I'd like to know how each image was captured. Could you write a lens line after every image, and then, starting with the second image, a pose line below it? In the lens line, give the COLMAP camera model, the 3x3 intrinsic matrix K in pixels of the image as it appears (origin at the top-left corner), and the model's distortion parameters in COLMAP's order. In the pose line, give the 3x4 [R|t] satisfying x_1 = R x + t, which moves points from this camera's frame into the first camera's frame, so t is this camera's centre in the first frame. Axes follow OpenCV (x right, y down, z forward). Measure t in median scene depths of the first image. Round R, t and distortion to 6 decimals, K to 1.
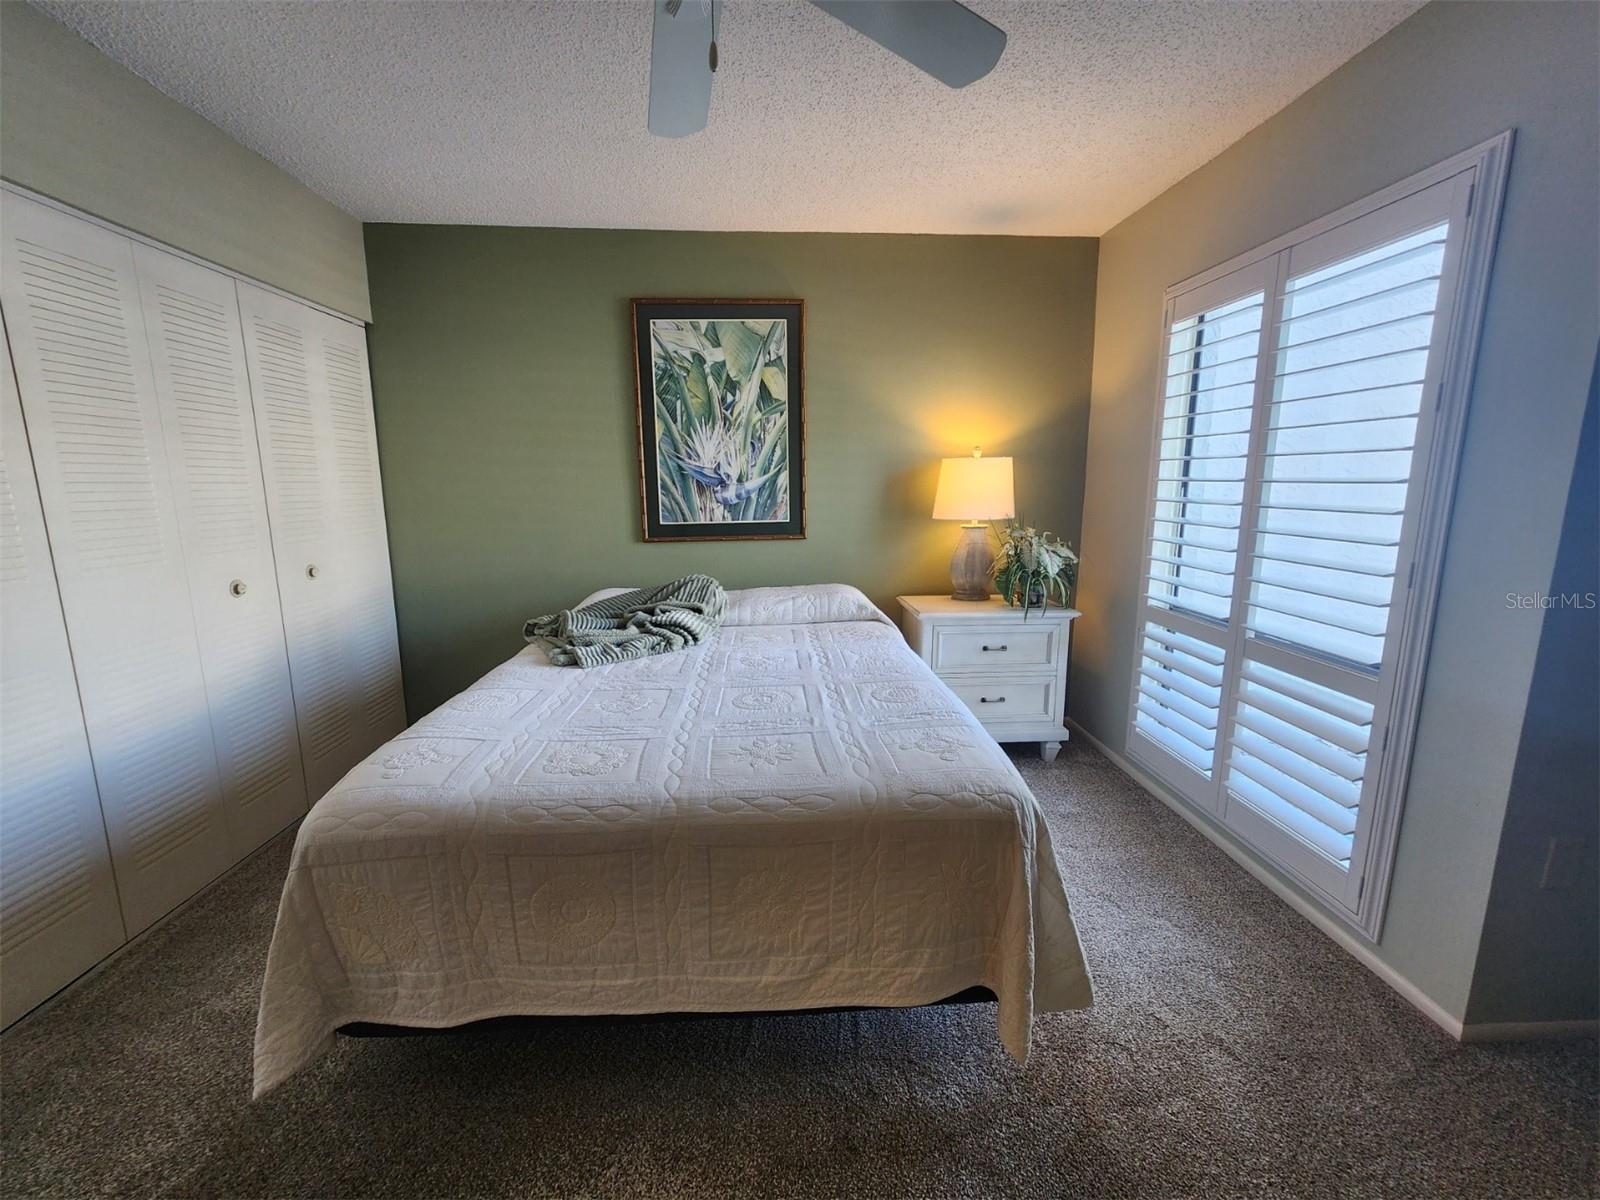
lens RADIAL K [[656.7, 0, 800.0], [0, 656.7, 600.0], [0, 0, 1]] dist [-0.001242, -0.000153]
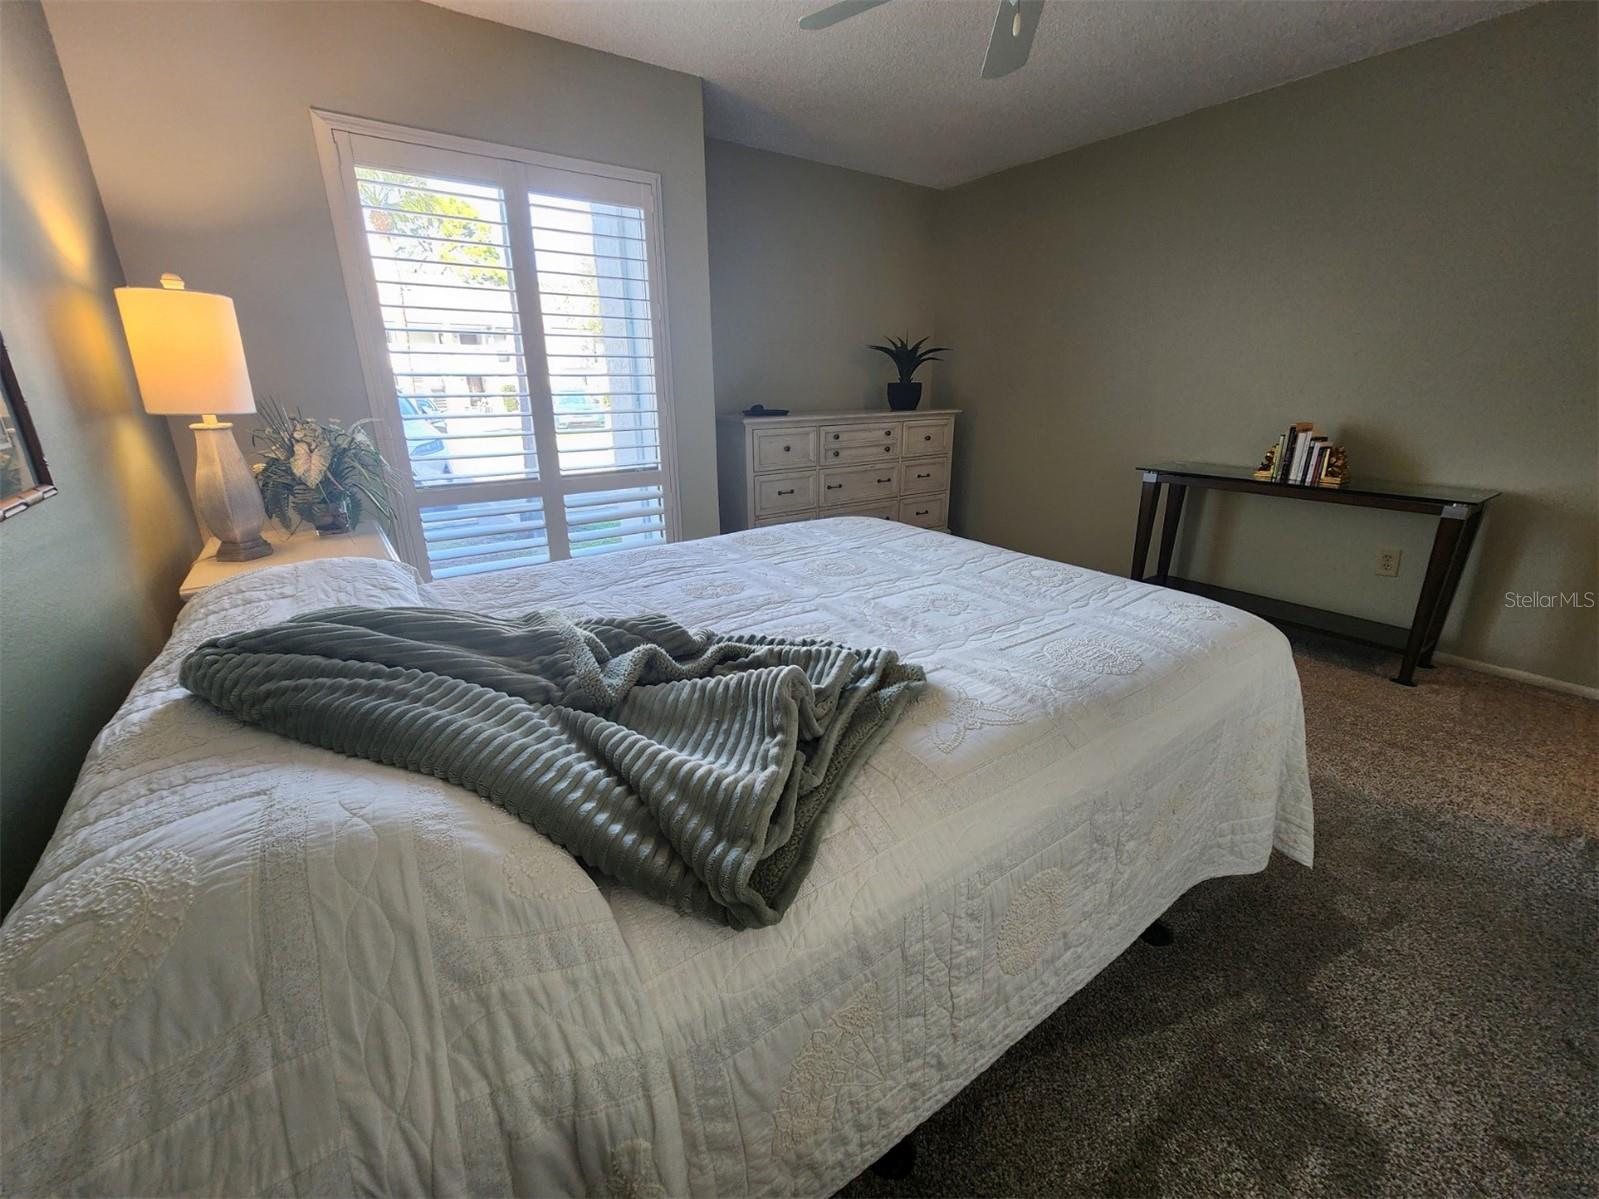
lens RADIAL K [[659.0, 0, 799.8], [0, 659.0, 592.8], [0, 0, 1]] dist [-0.001689, 0.000508]
pose [[-0.540633, -0.270717, 0.796510, -0.724521], [0.145894, 0.902289, 0.405695, -0.211349], [-0.828511, 0.335538, -0.448311, 1.306067]]
